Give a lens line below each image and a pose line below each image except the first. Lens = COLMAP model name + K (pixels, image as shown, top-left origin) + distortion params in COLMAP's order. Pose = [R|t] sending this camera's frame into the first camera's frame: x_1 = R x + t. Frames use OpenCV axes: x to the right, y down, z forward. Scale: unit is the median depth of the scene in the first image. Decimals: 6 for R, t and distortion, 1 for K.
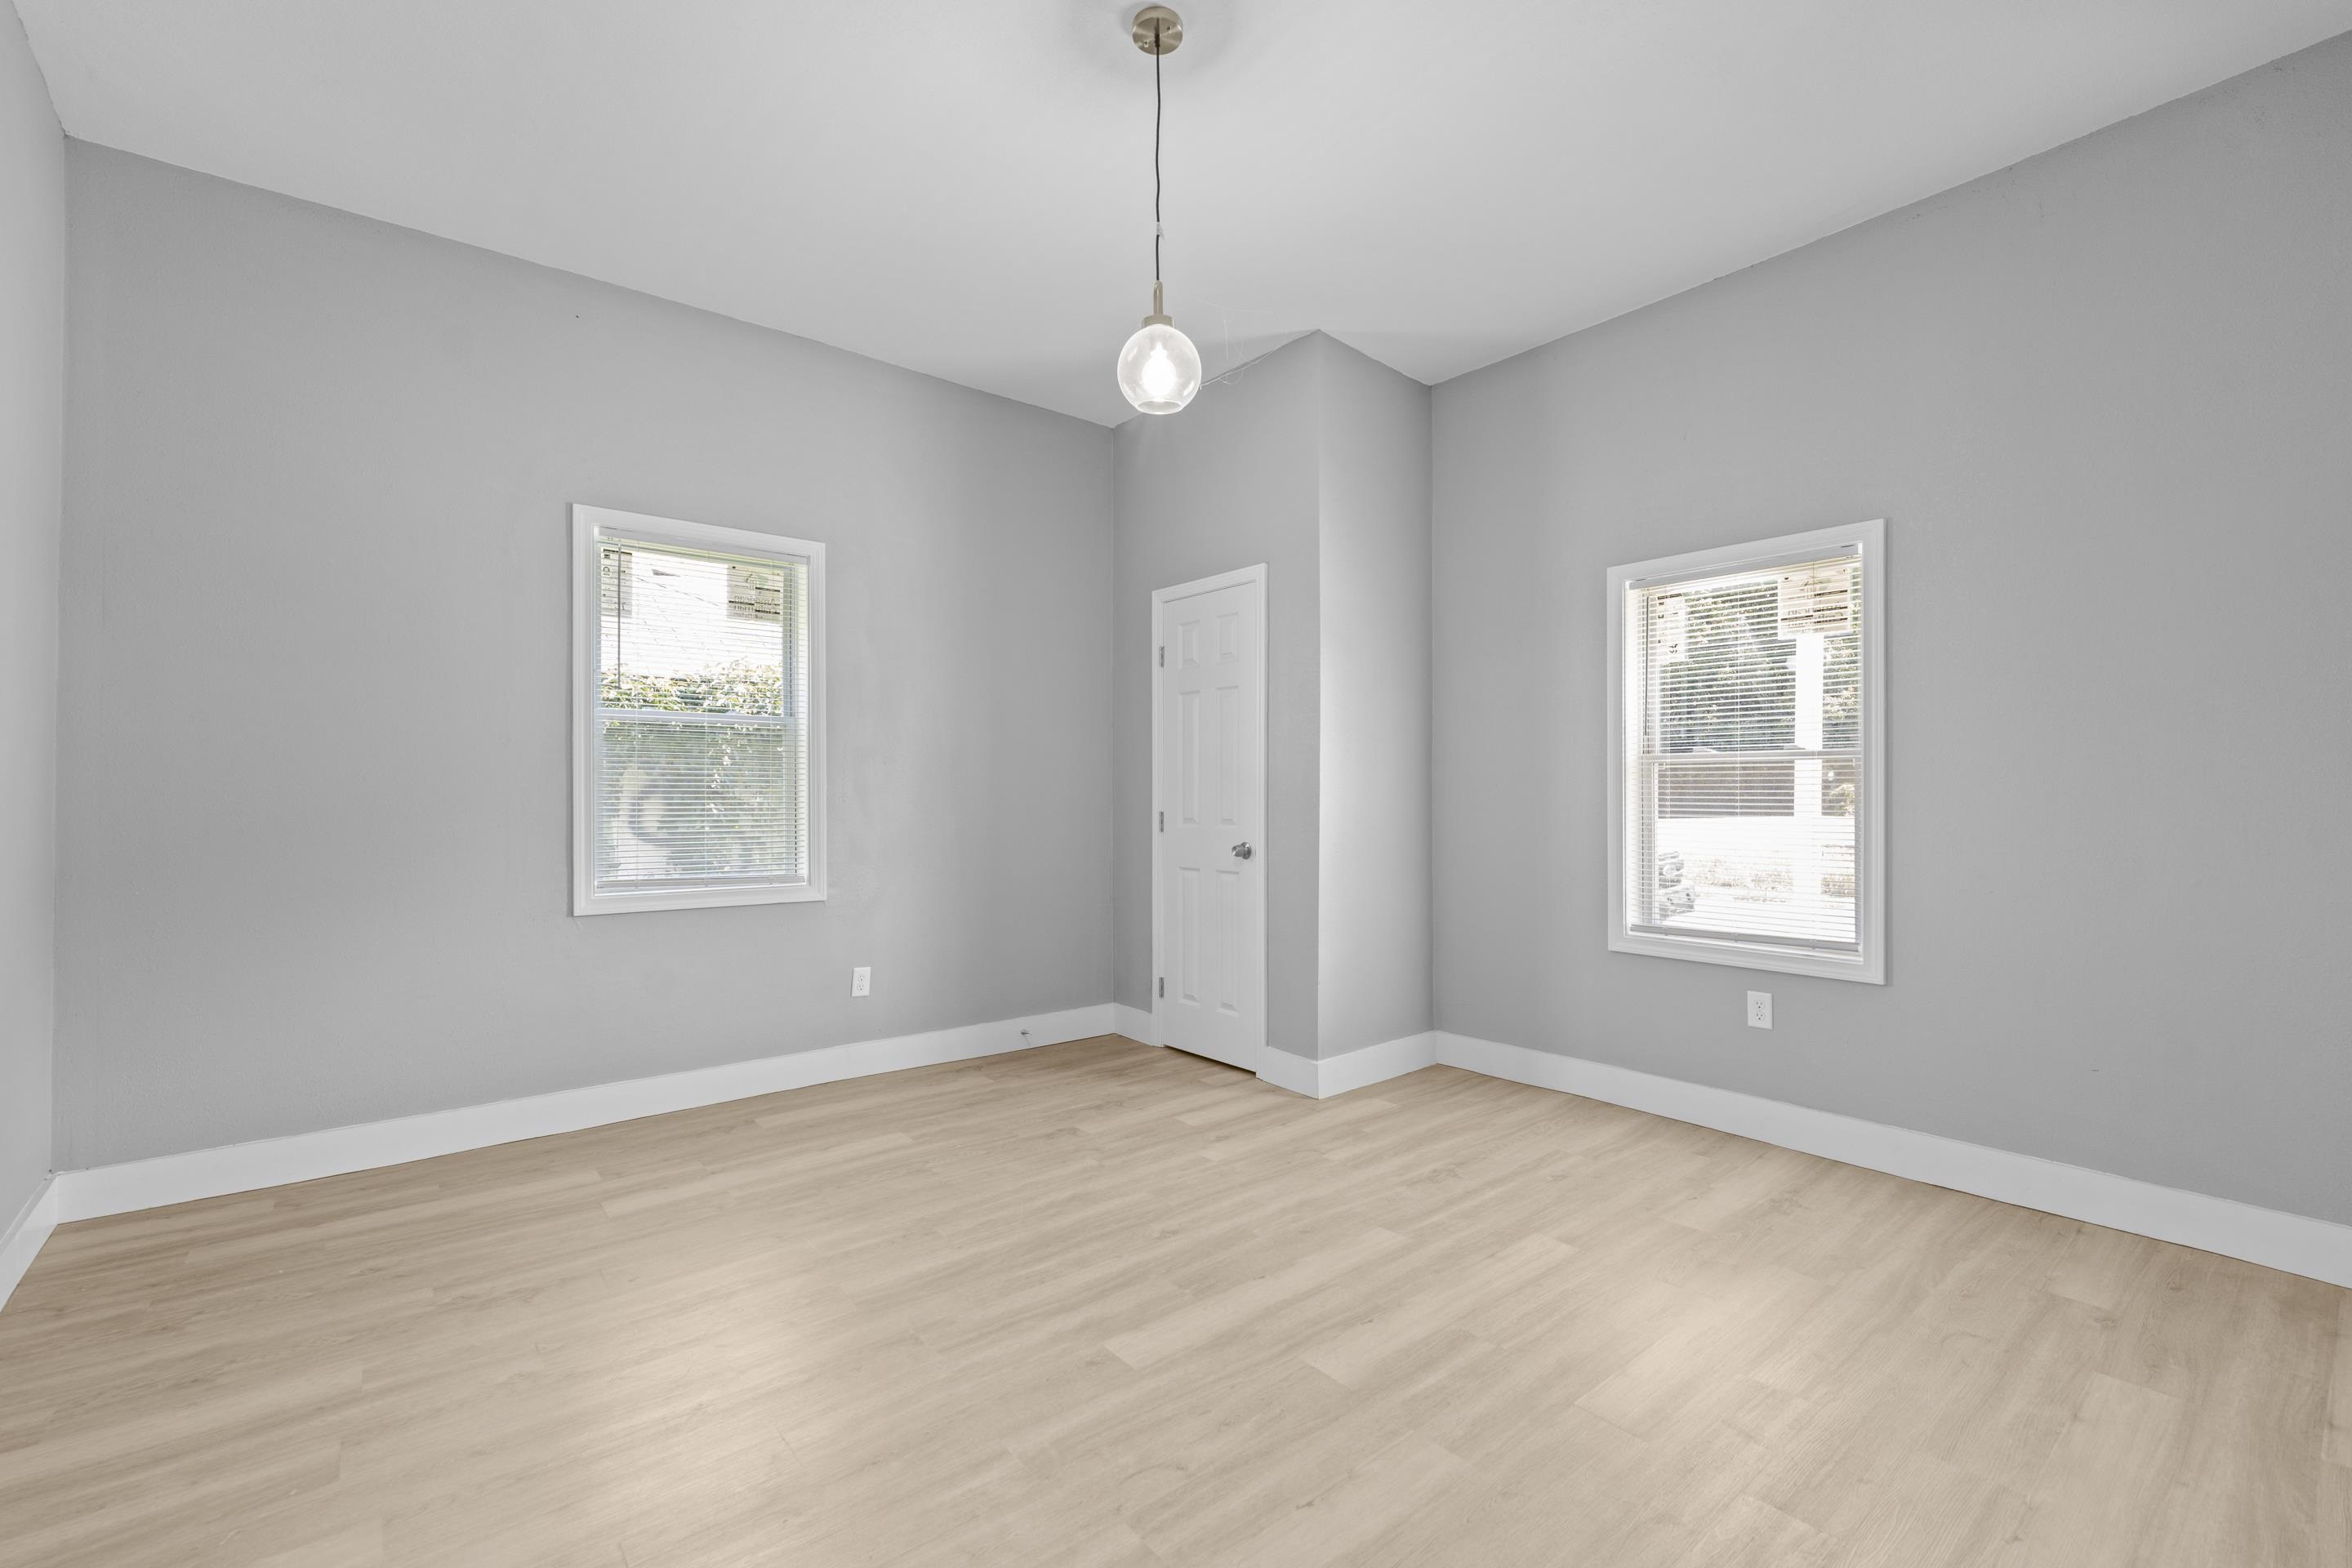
lens RADIAL K [[1016.2, 0, 1176.0], [0, 1016.2, 784.0], [0, 0, 1]] dist [0.001513, -0.000127]
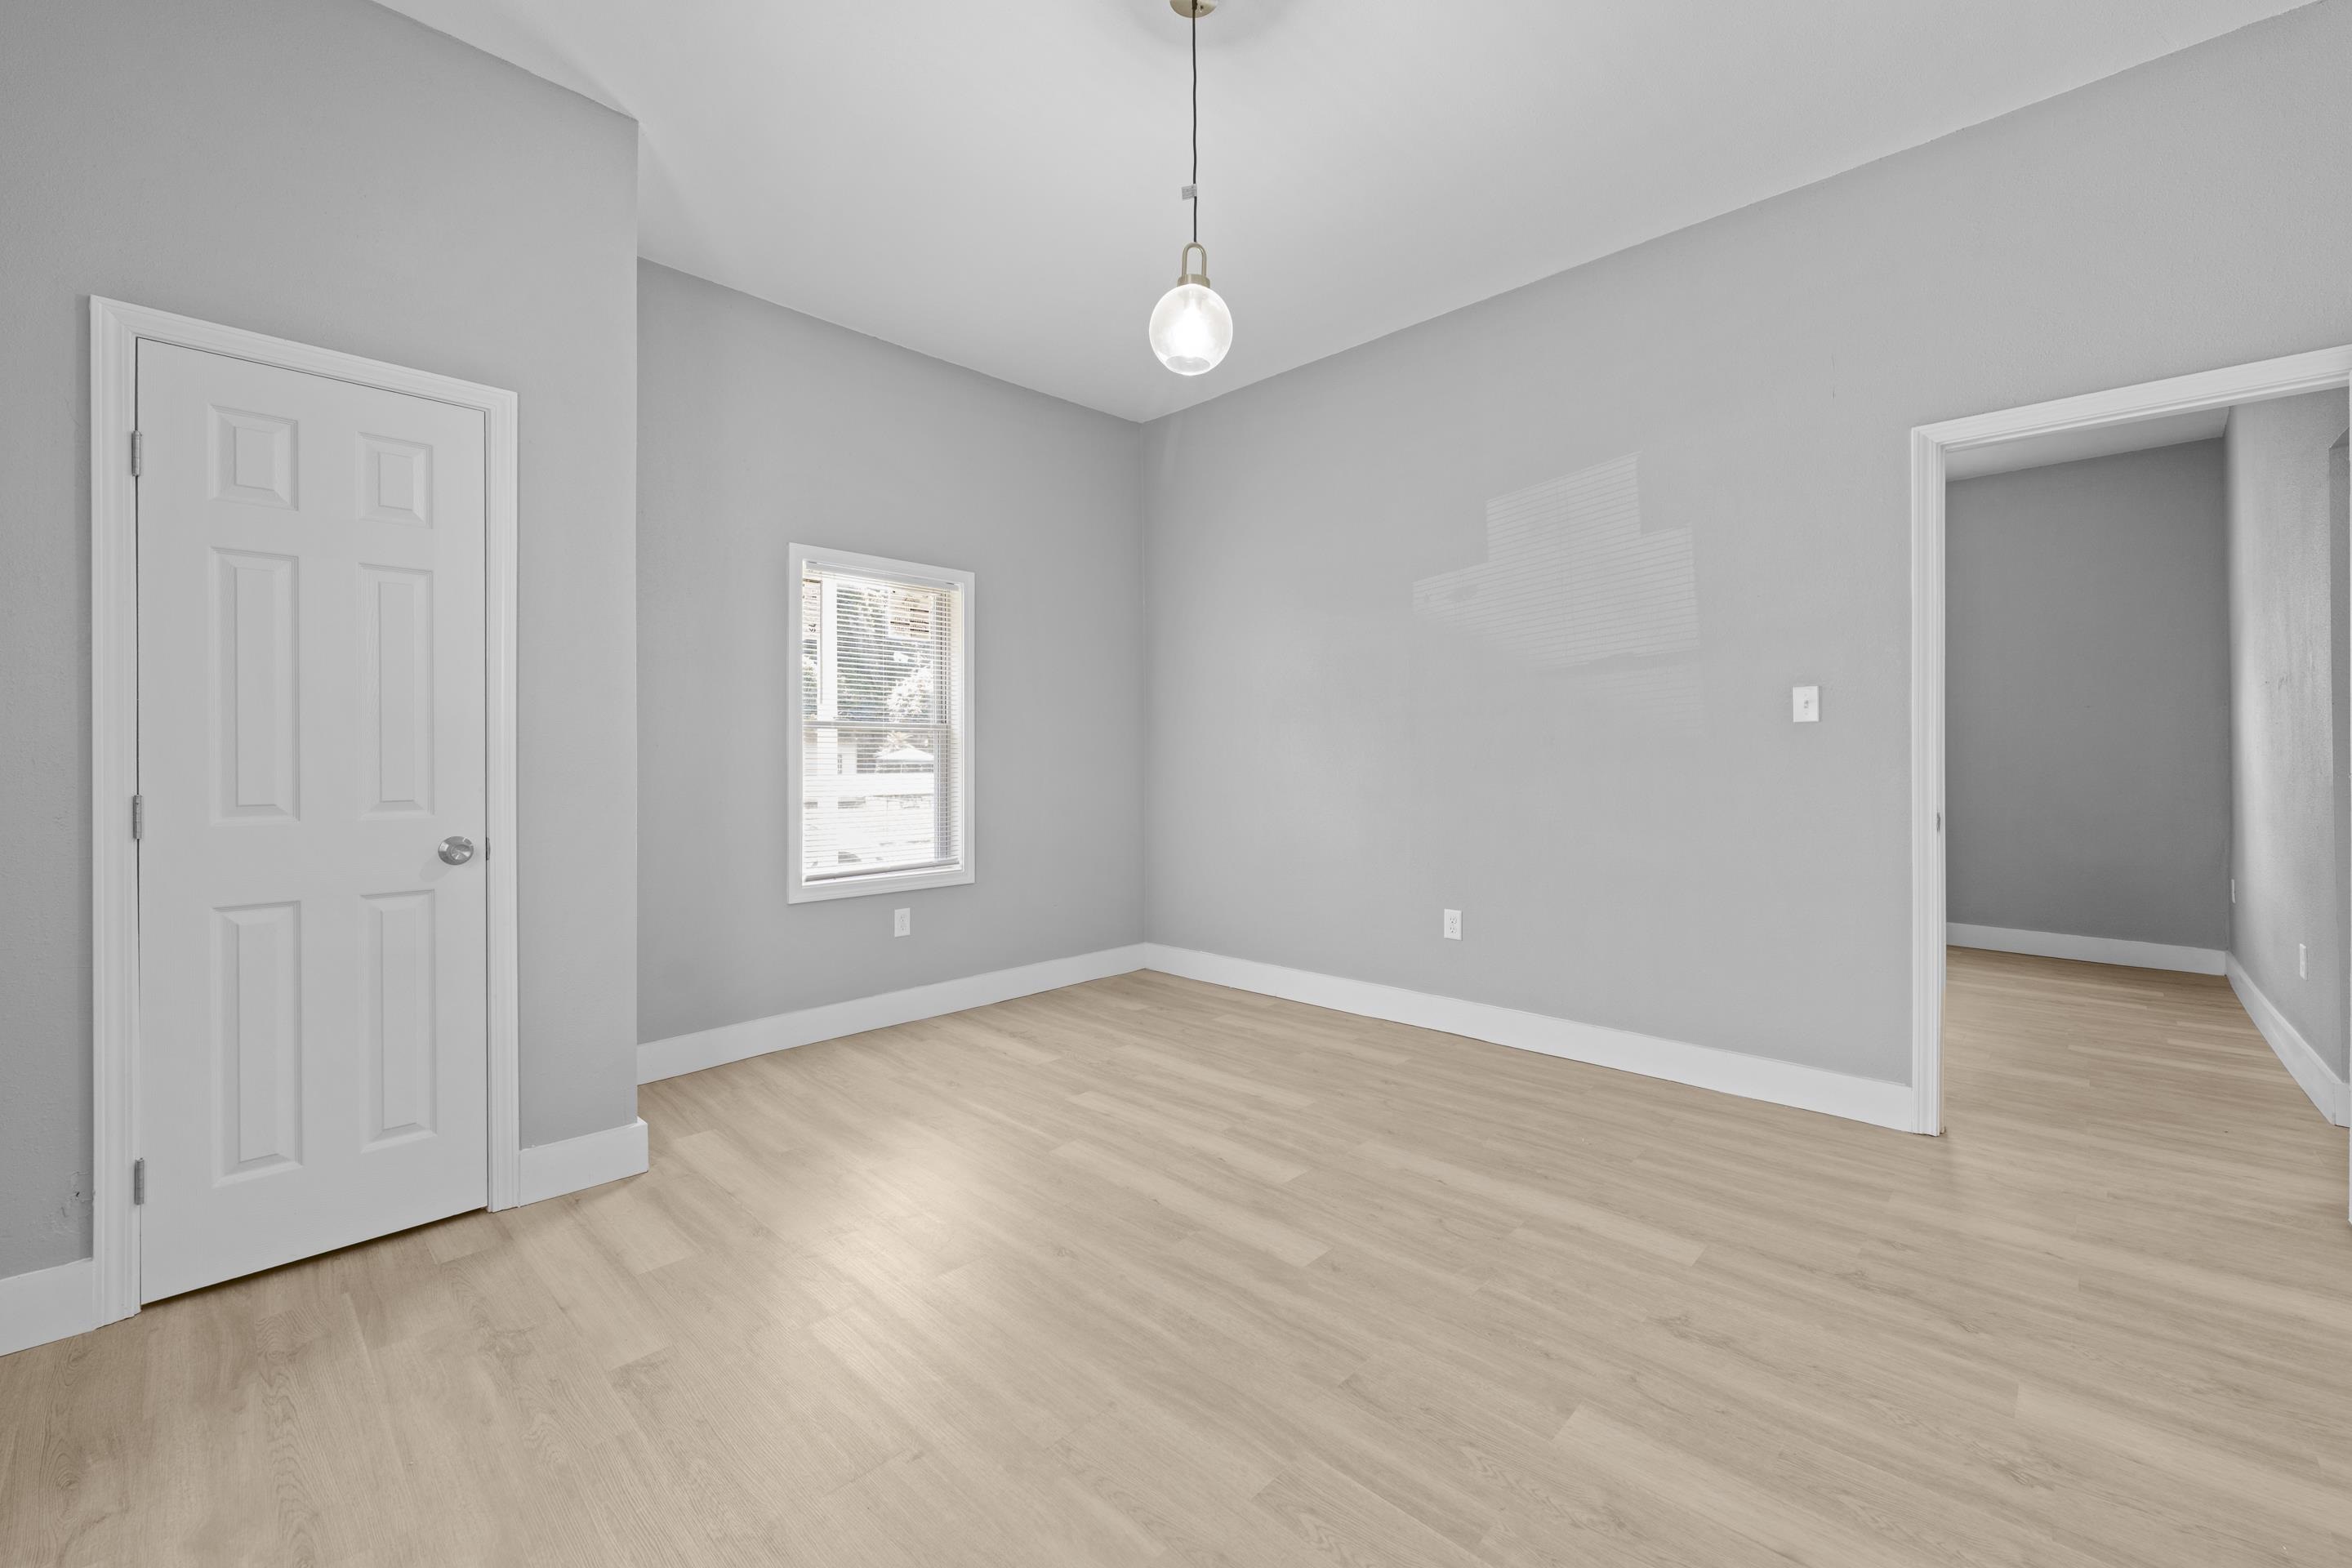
lens RADIAL K [[959.8, 0, 1166.3], [0, 959.8, 749.8], [0, 0, 1]] dist [0.000991, -0.000253]
pose [[-0.123953, 0.007847, 0.992257, -0.690650], [-0.005920, 0.999945, -0.008647, 0.010850], [-0.992270, -0.006946, -0.123900, 0.827769]]
